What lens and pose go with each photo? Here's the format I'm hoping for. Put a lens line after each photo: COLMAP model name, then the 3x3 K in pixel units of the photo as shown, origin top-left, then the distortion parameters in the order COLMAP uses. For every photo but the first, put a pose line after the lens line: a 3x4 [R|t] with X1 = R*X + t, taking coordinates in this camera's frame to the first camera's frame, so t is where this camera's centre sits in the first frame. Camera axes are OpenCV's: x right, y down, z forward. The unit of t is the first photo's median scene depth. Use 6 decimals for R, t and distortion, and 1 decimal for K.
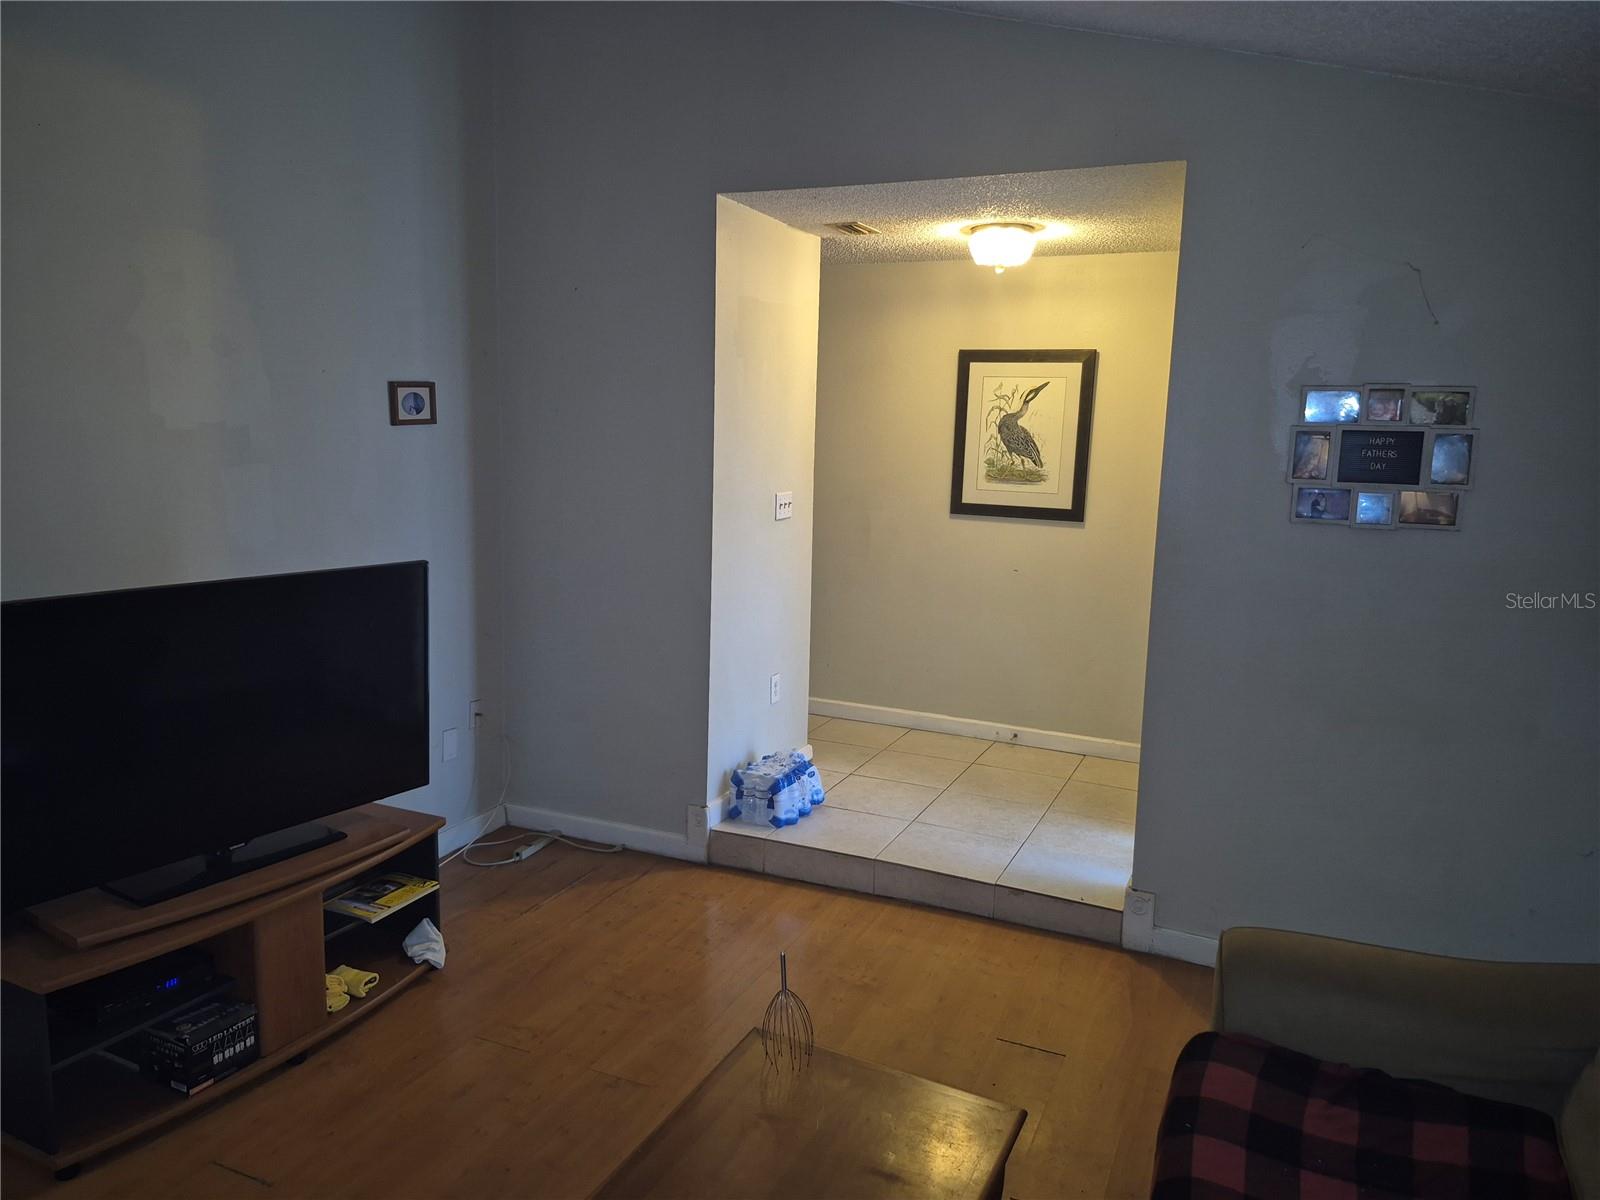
lens RADIAL K [[1099.1, 0, 801.9], [0, 1099.1, 587.9], [0, 0, 1]] dist [0.093670, -0.108753]
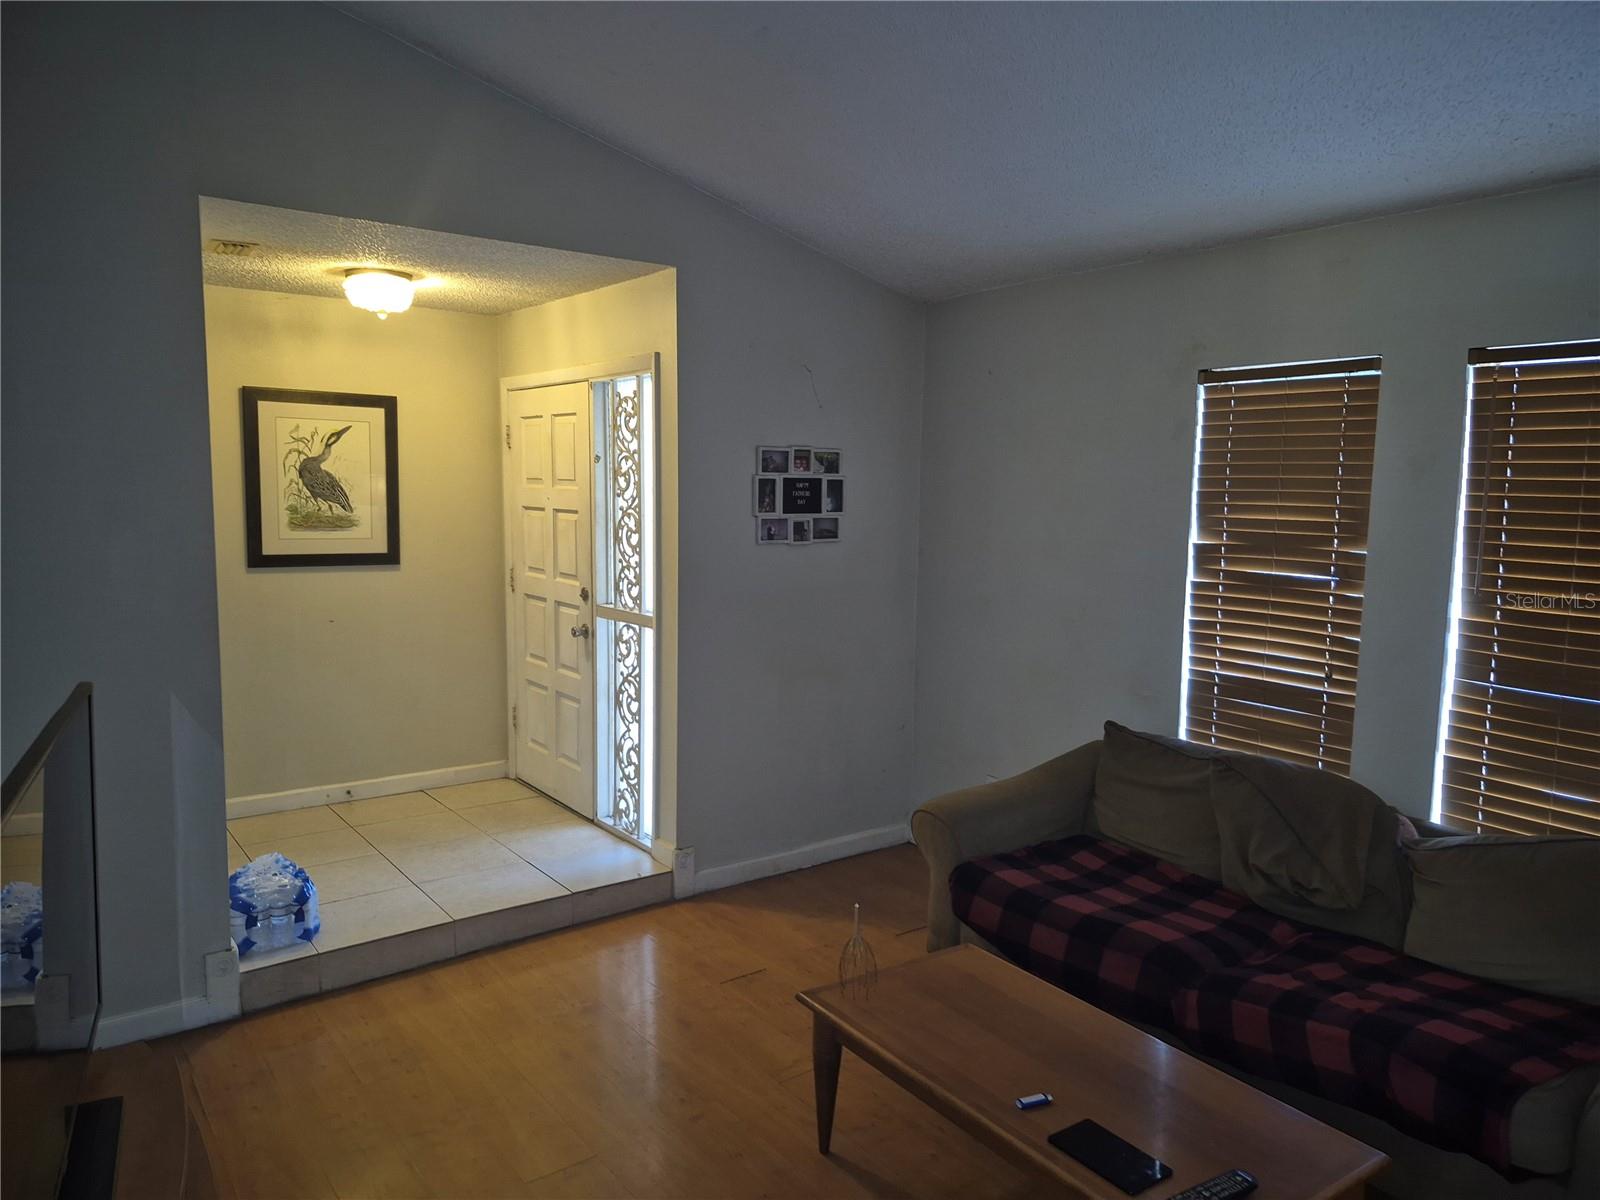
lens RADIAL K [[1115.2, 0, 800.0], [0, 1115.2, 600.0], [0, 0, 1]] dist [0.099468, -0.114965]
pose [[0.478376, -0.110256, 0.871206, -0.475737], [0.127188, 0.990325, 0.055492, -0.037533], [-0.868896, 0.084261, 0.487771, 0.175073]]
